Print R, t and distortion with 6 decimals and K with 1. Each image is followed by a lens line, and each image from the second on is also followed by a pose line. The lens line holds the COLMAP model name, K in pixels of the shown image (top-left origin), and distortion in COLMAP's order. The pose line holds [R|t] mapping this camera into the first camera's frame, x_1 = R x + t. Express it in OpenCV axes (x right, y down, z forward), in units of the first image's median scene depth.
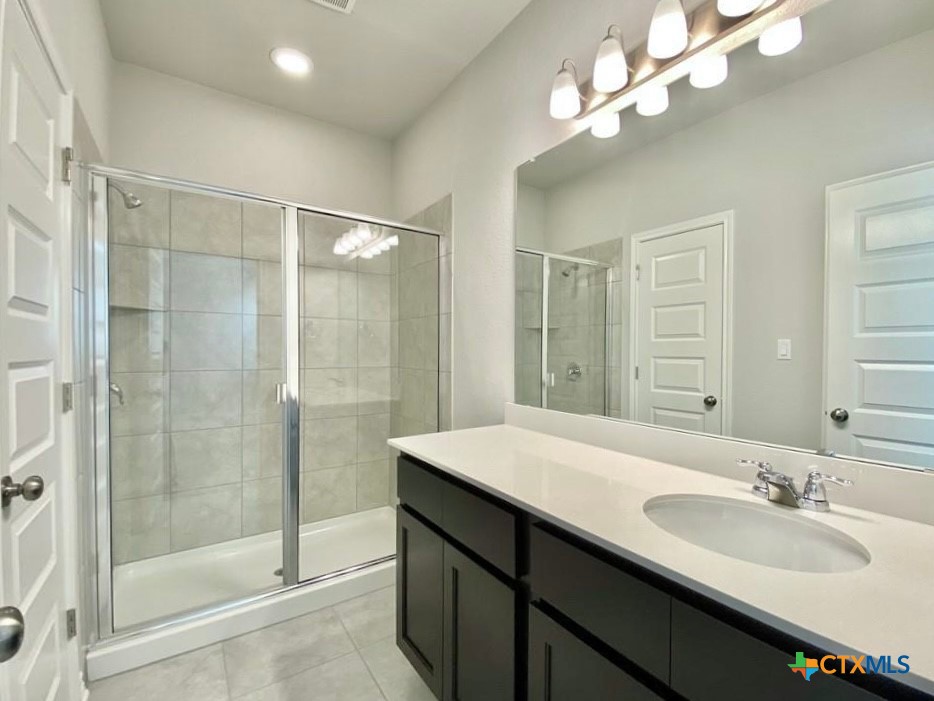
lens RADIAL K [[385.8, 0, 467.0], [0, 385.8, 350.5], [0, 0, 1]] dist [0.017640, -0.018663]
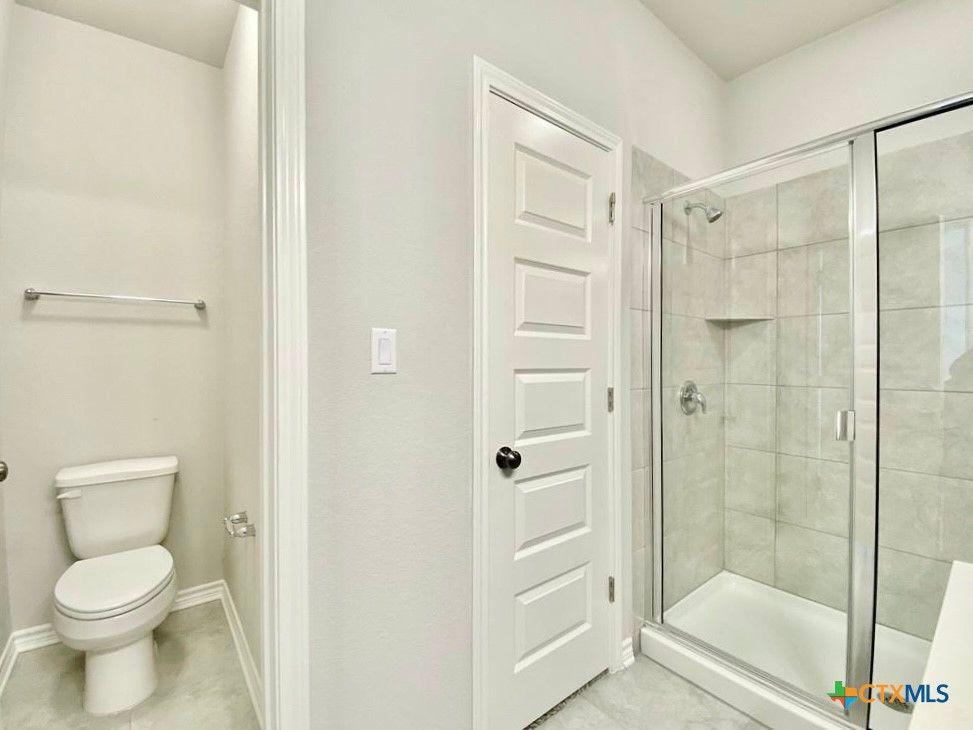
lens RADIAL K [[401.9, 0, 486.5], [0, 401.9, 365.0], [0, 0, 1]] dist [0.017640, -0.018663]
pose [[0.109123, 0.001150, -0.994028, 0.151233], [0.002200, 0.999997, 0.001398, 0.007659], [0.994026, -0.002340, 0.109120, 0.386806]]
